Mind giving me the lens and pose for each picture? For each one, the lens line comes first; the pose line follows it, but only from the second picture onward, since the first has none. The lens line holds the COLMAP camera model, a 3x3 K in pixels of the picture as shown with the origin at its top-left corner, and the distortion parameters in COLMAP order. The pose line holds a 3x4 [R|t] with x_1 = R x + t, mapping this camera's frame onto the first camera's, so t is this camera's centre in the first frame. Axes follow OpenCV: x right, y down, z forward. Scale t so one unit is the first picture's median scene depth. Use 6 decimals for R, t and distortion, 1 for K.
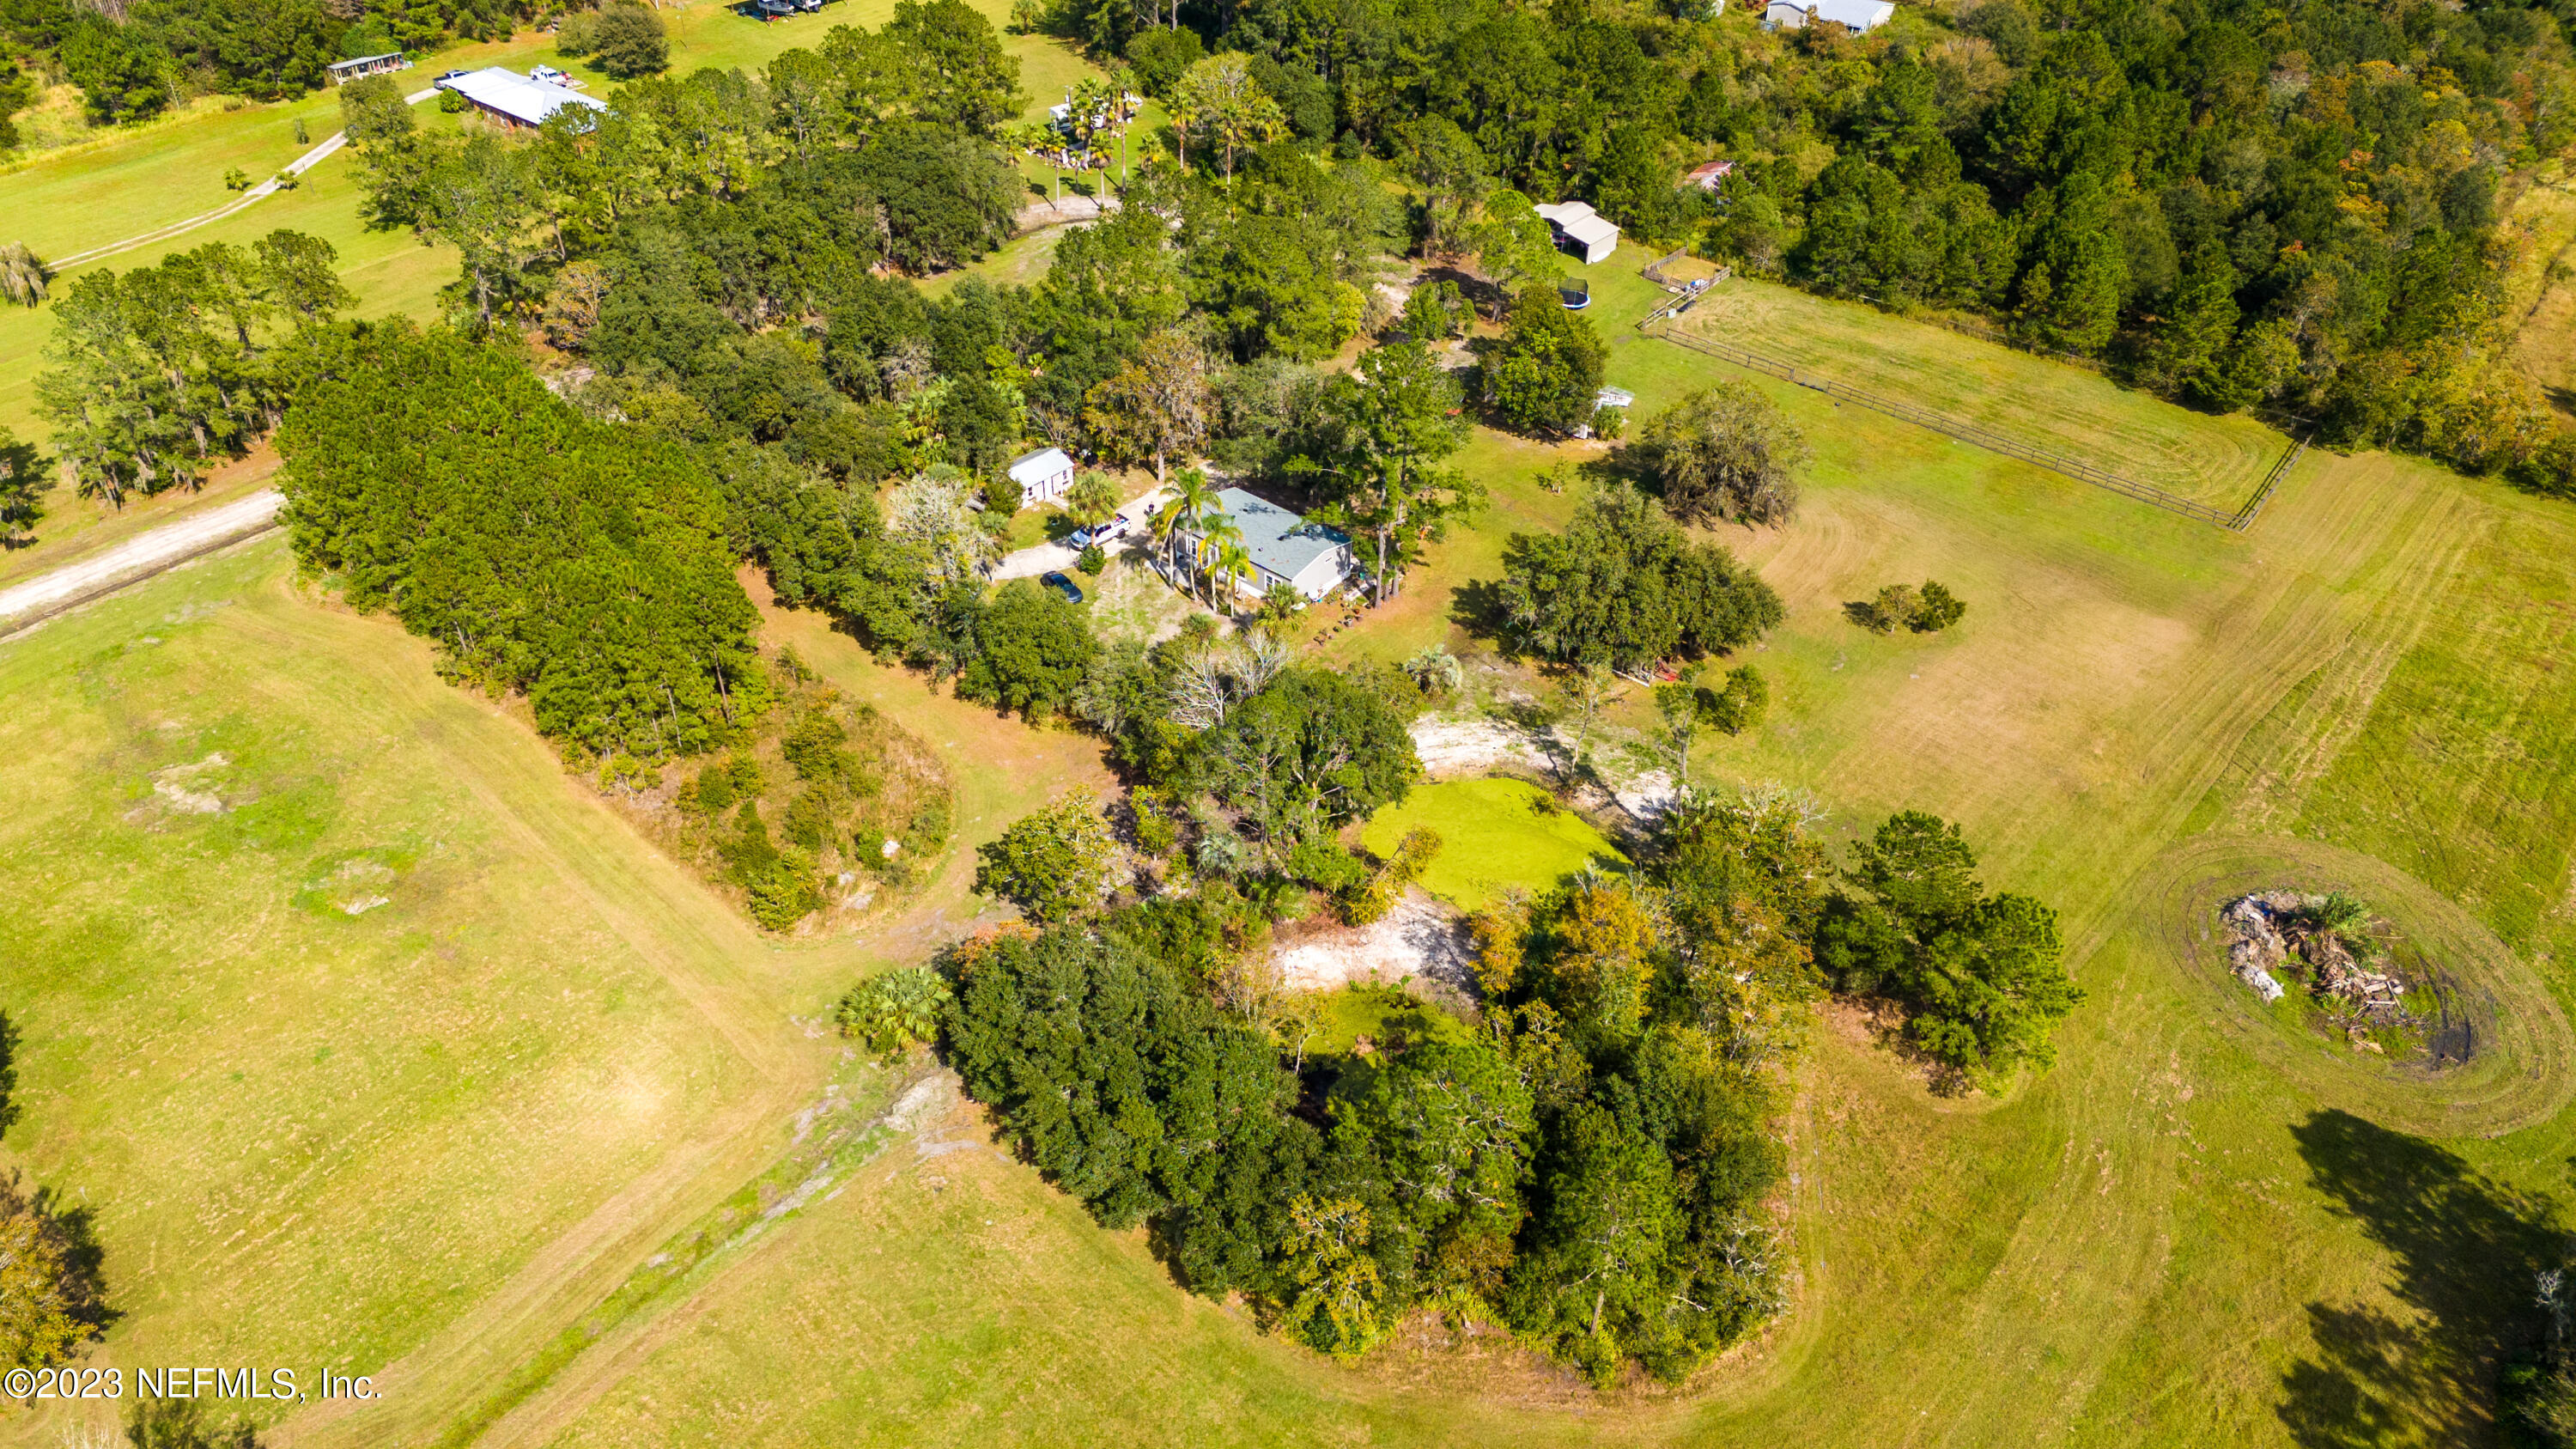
lens RADIAL K [[1893.2, 0, 1290.1], [0, 1893.2, 707.0], [0, 0, 1]] dist [0.065487, -0.071468]
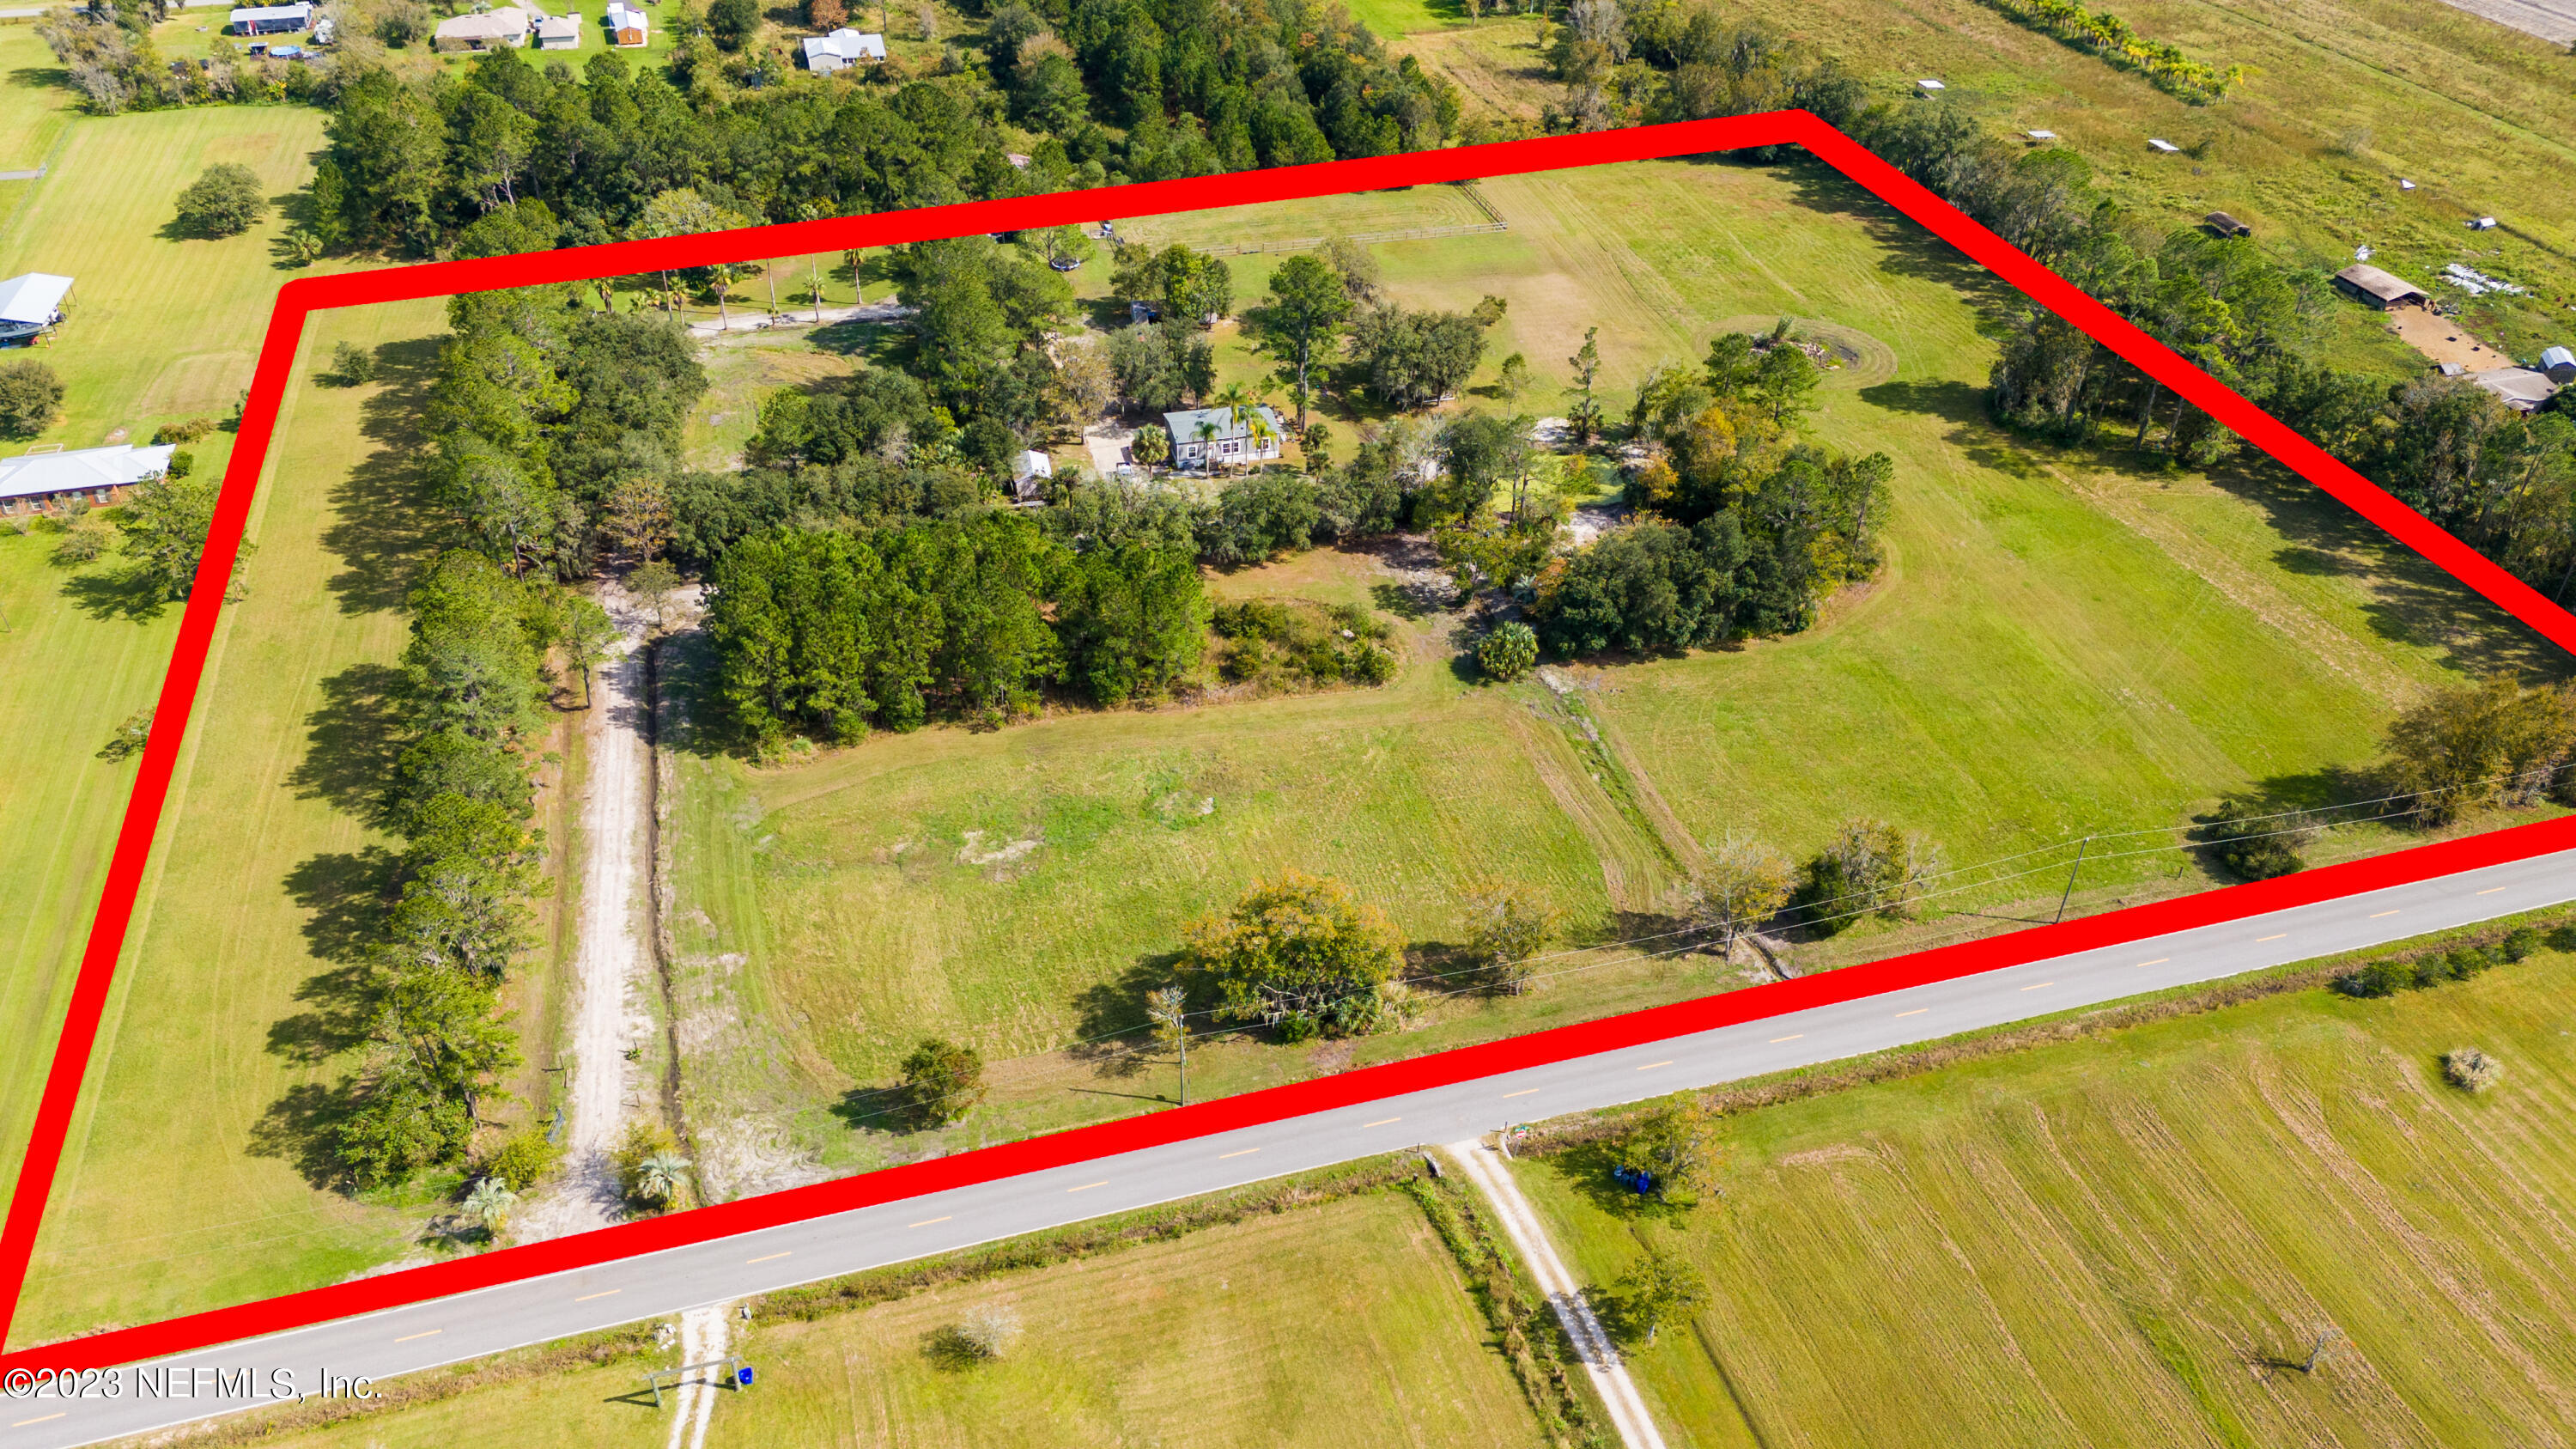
lens RADIAL K [[1893.2, 0, 1293.0], [0, 1893.2, 723.4], [0, 0, 1]] dist [0.065487, -0.071468]
pose [[0.576928, -0.485147, 0.657104, -1.080435], [0.483825, 0.851148, 0.203620, -0.168422], [-0.658078, 0.200449, 0.725778, -0.073933]]
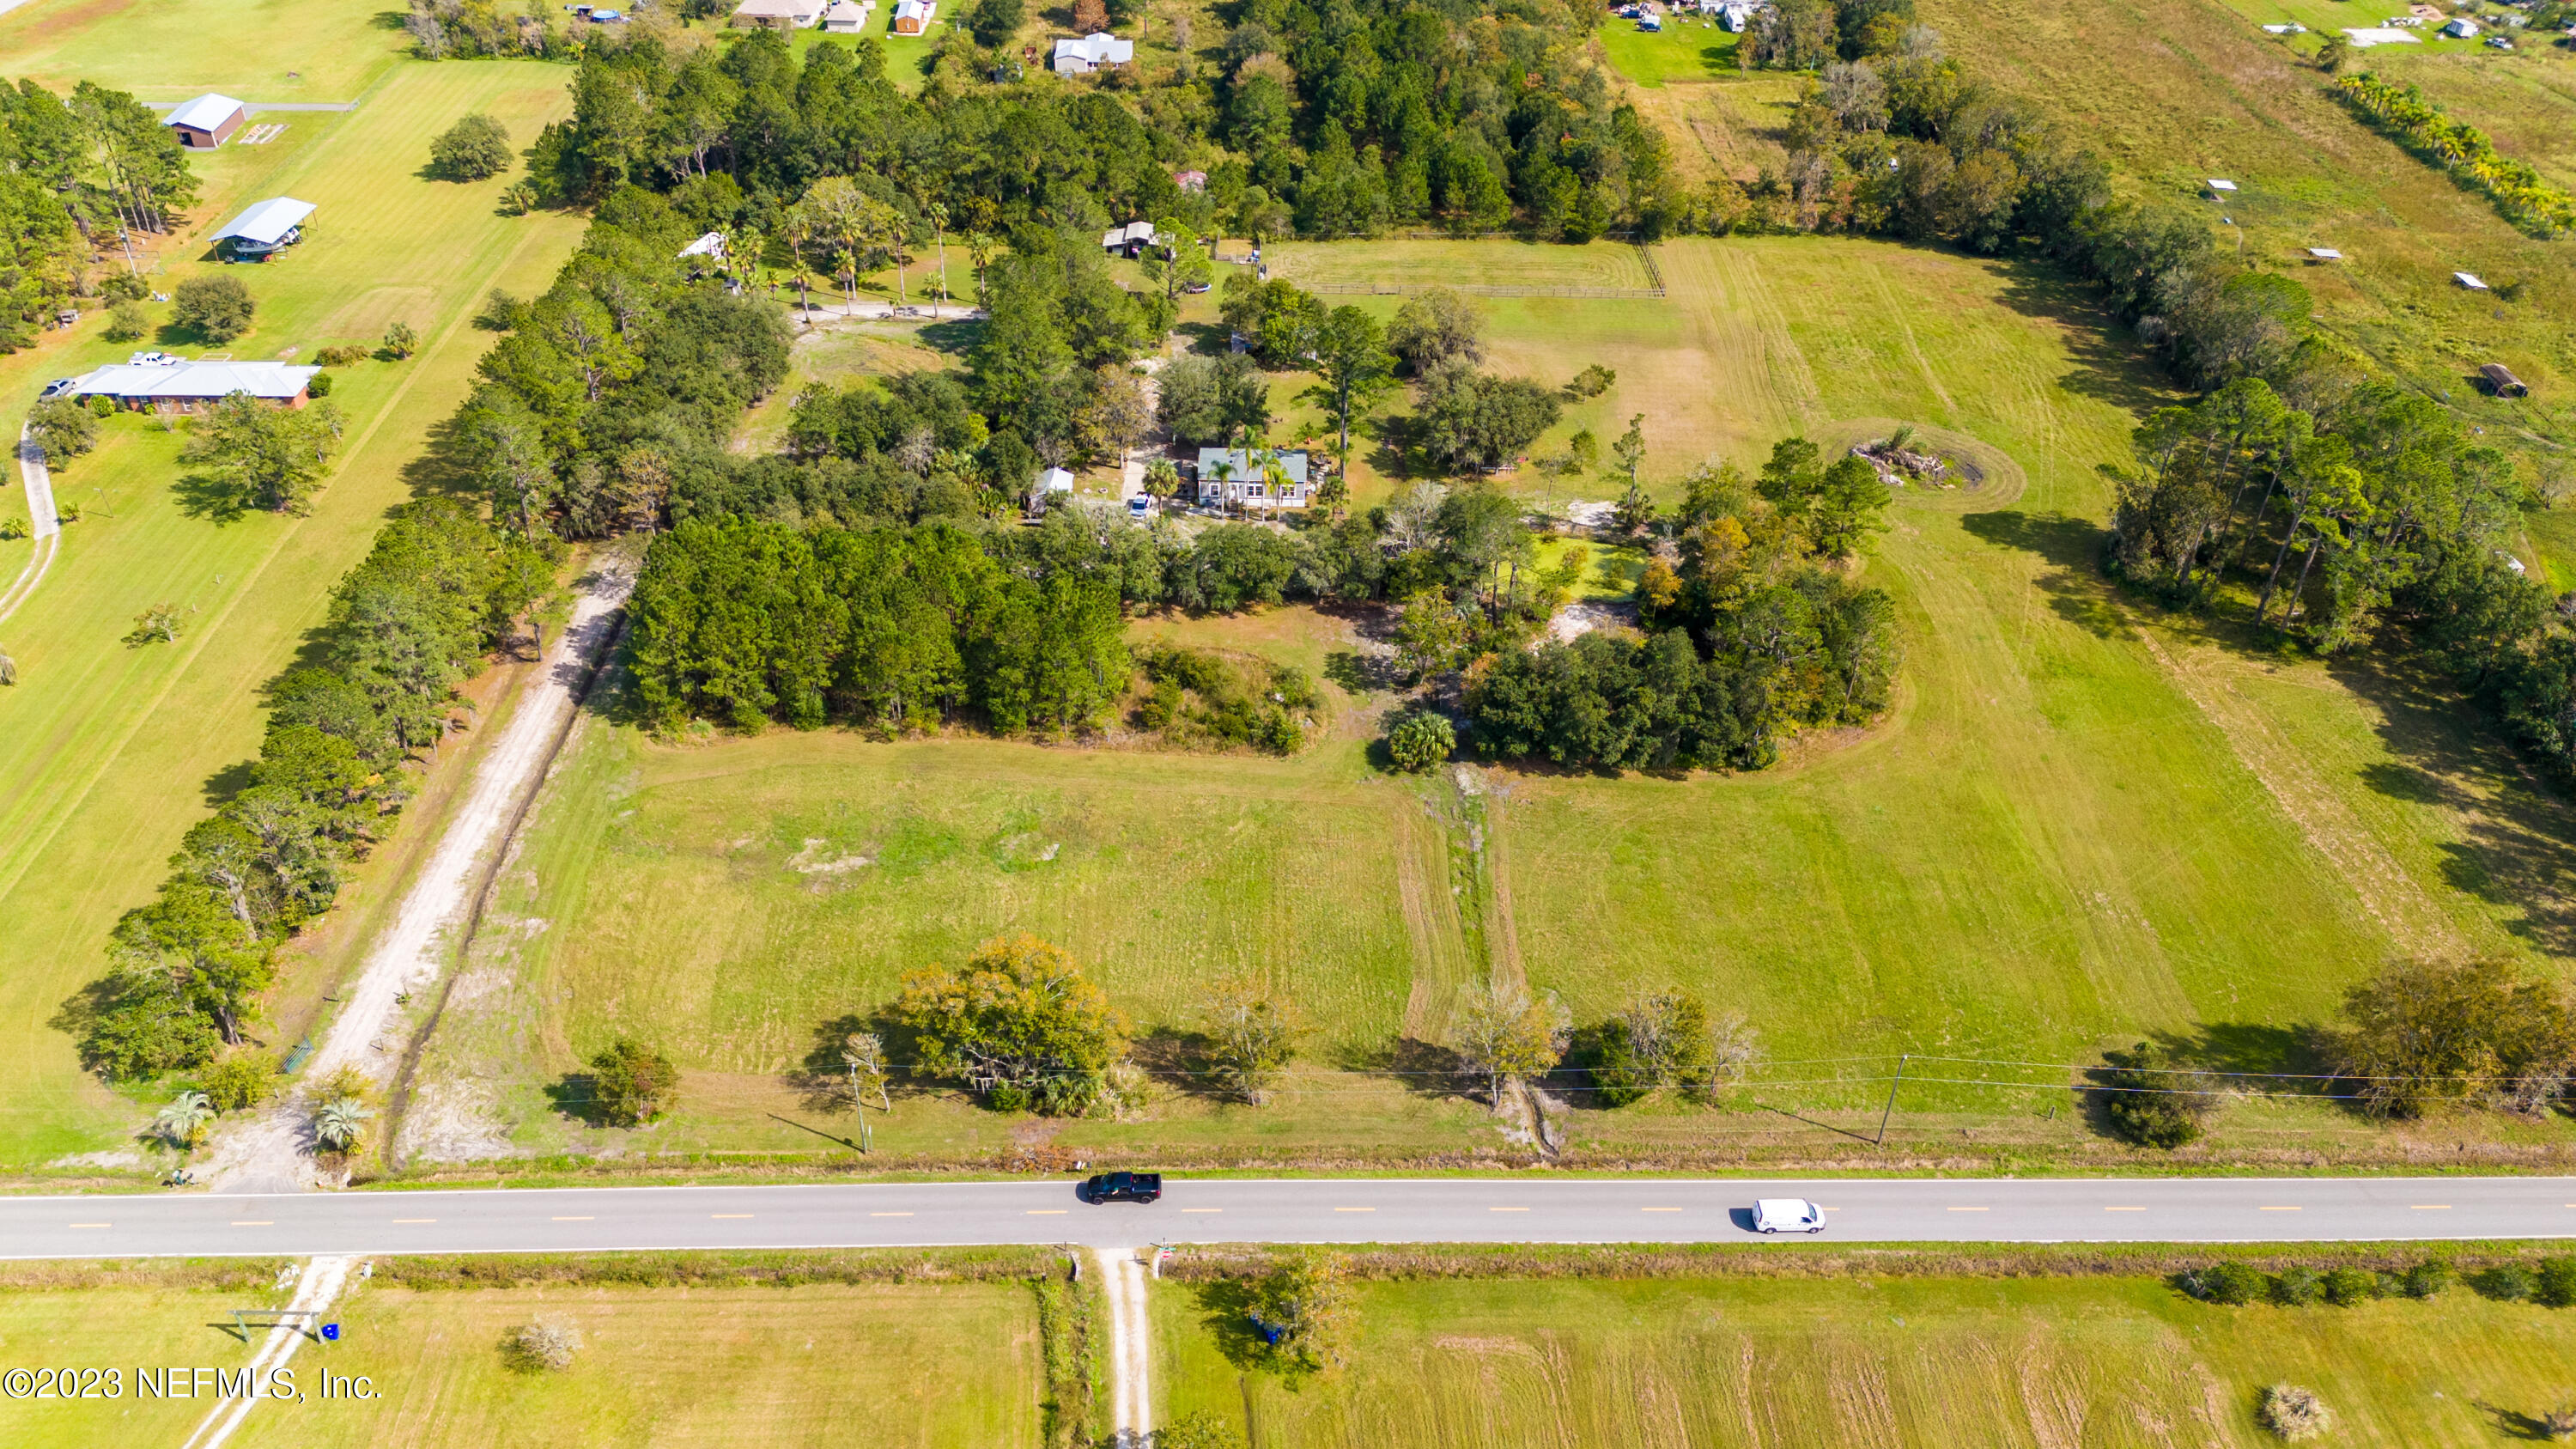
lens RADIAL K [[1893.2, 0, 1291.6], [0, 1893.2, 716.9], [0, 0, 1]] dist [0.065487, -0.071468]
pose [[0.769018, -0.376313, 0.516720, -0.824945], [0.378905, 0.919385, 0.105649, -0.056827], [-0.514822, 0.114542, 0.849611, -0.240371]]
